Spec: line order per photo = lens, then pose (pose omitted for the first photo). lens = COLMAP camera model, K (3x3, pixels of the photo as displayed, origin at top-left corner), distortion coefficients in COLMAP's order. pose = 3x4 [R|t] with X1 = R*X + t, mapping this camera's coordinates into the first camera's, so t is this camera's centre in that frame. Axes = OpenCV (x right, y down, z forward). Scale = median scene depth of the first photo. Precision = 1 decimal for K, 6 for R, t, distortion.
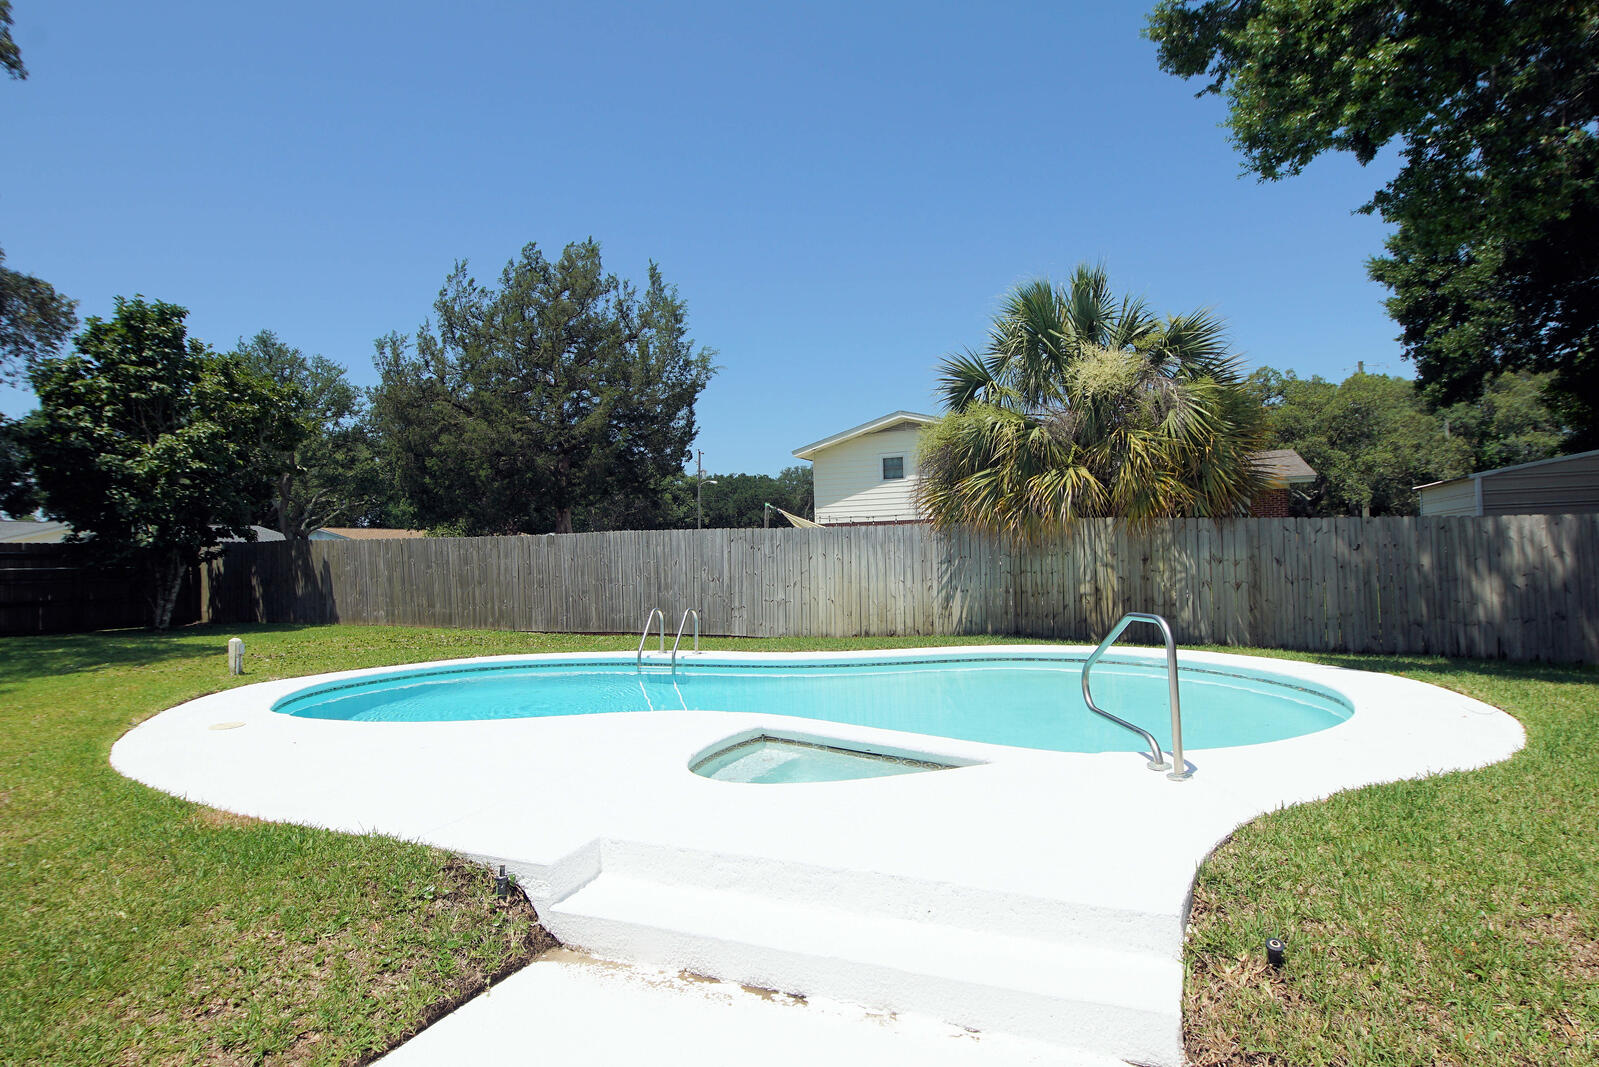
lens RADIAL K [[855.5, 0, 788.3], [0, 855.5, 533.8], [0, 0, 1]] dist [0.041962, -0.030424]
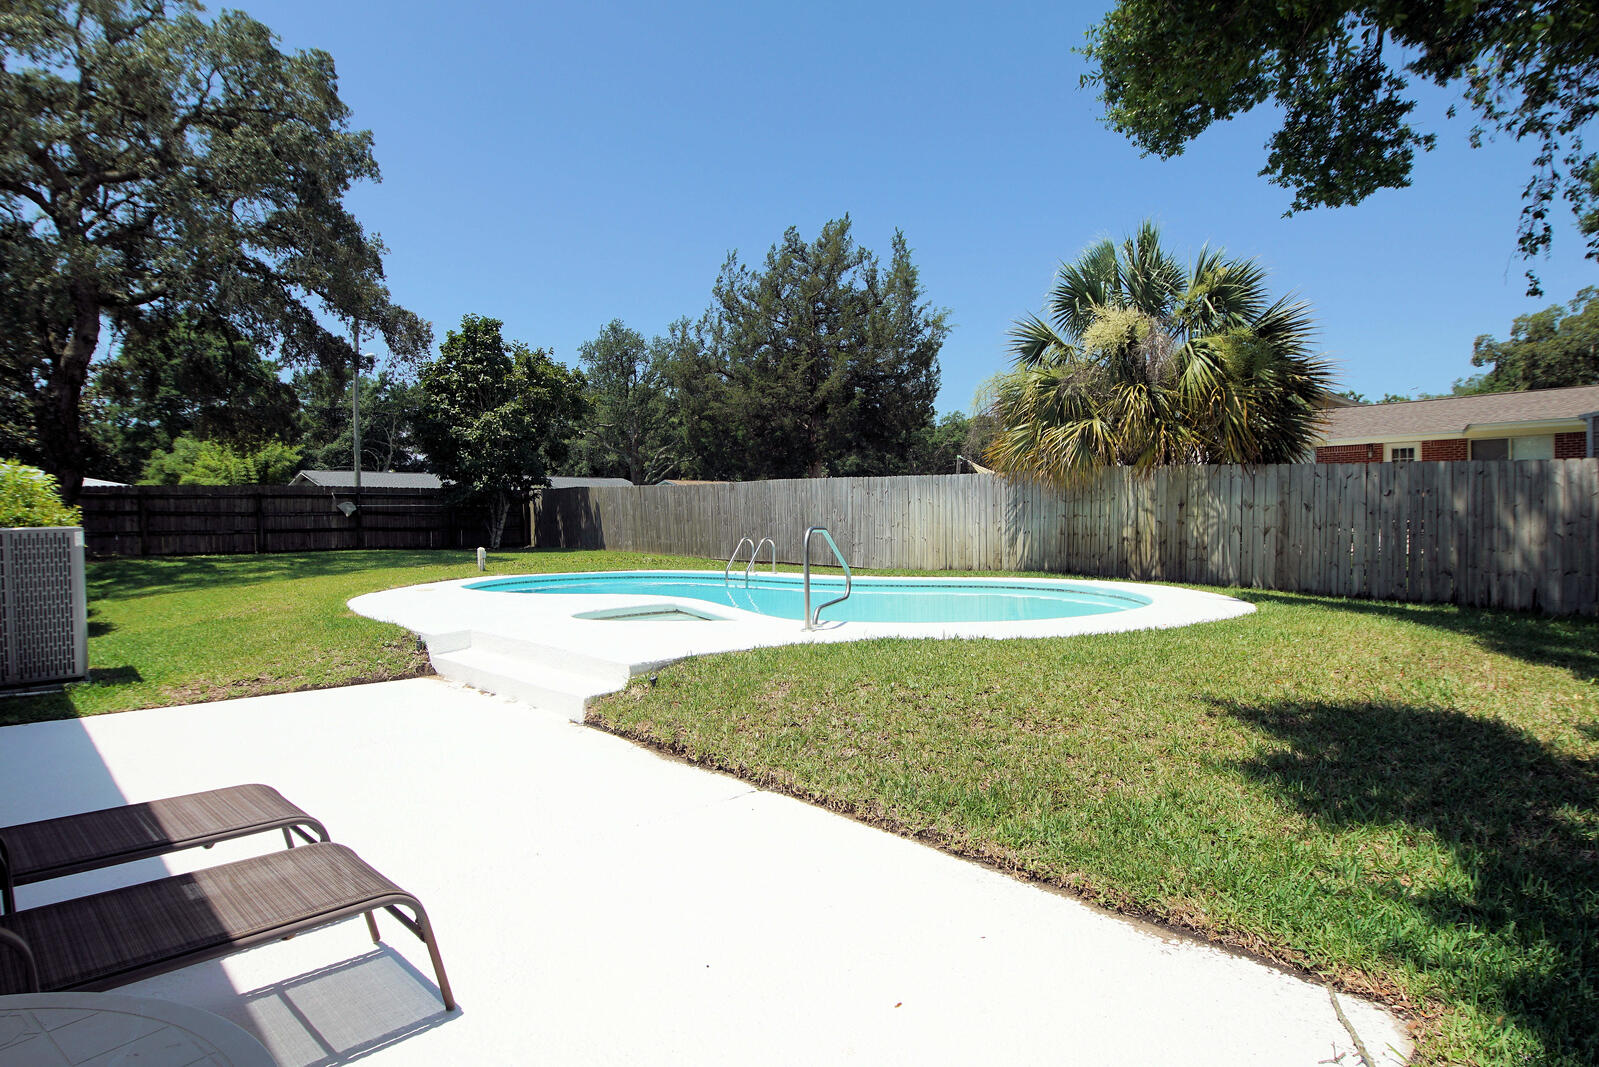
lens RADIAL K [[855.5, 0, 788.3], [0, 855.5, 533.8], [0, 0, 1]] dist [0.041962, -0.030424]
pose [[0.920788, 0.024392, -0.389299, 0.294663], [-0.003461, 0.998515, 0.054375, 0.007418], [0.390047, -0.048721, 0.919505, -0.121504]]
